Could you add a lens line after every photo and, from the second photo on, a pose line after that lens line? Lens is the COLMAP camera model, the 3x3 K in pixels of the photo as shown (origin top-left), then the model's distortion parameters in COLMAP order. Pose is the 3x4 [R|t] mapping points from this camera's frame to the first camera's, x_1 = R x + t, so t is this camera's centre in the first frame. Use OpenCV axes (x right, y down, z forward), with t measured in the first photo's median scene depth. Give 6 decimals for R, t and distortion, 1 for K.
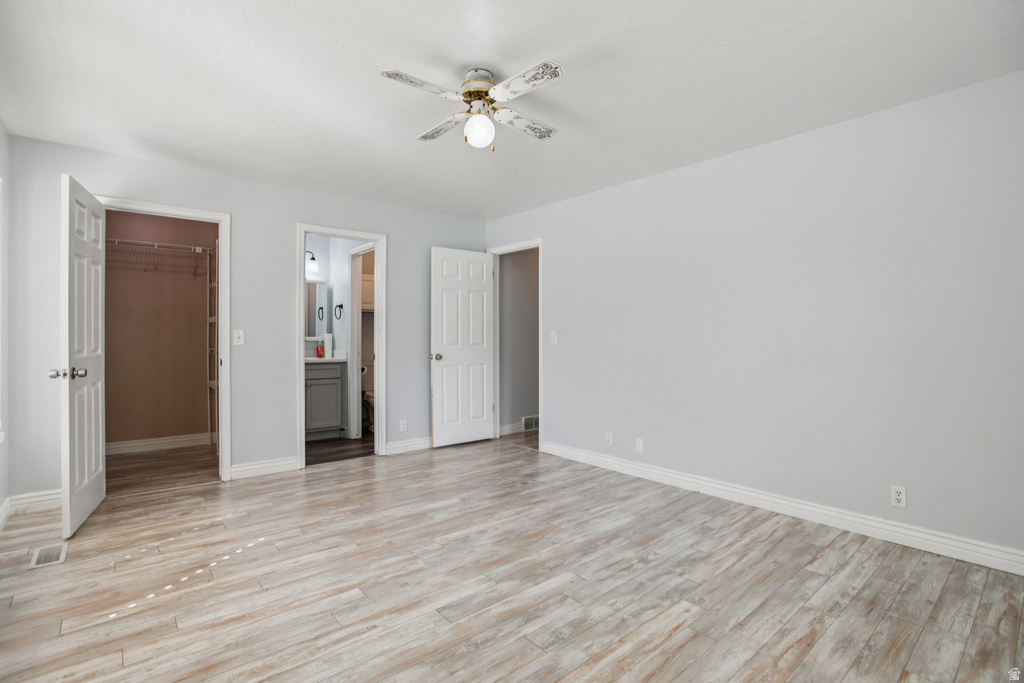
lens RADIAL K [[476.2, 0, 510.0], [0, 476.2, 337.3], [0, 0, 1]] dist [-0.011064, 0.000595]
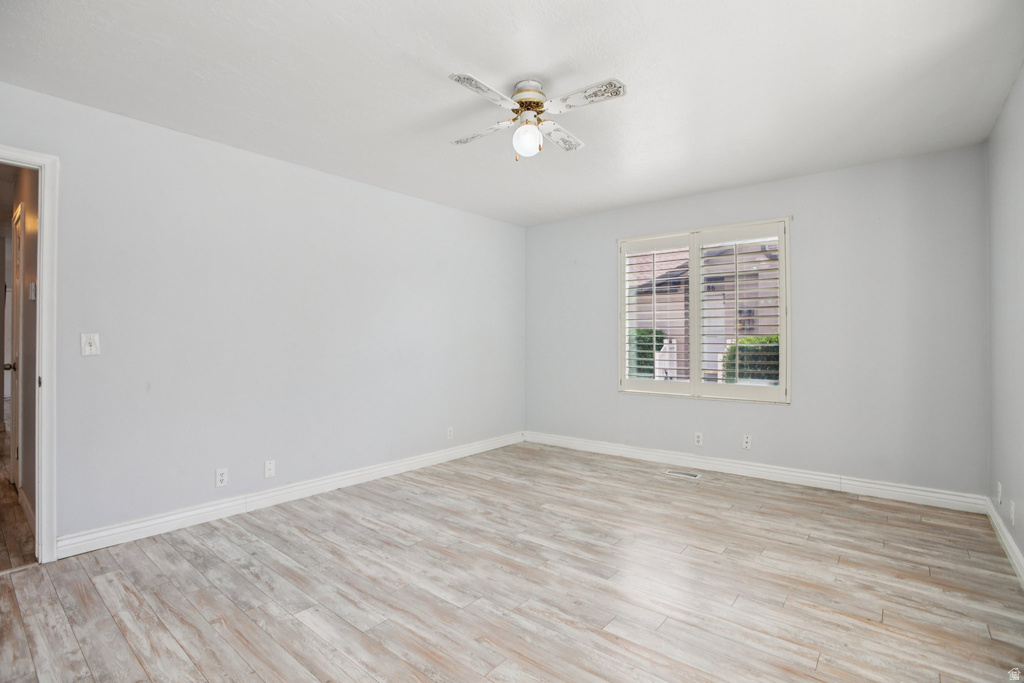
lens RADIAL K [[476.2, 0, 510.0], [0, 476.2, 337.3], [0, 0, 1]] dist [-0.011064, 0.000595]
pose [[-0.175392, 0.015389, 0.984378, -0.933097], [-0.007663, 0.999826, -0.016996, 0.008415], [-0.984469, -0.010524, -0.175243, 1.071438]]
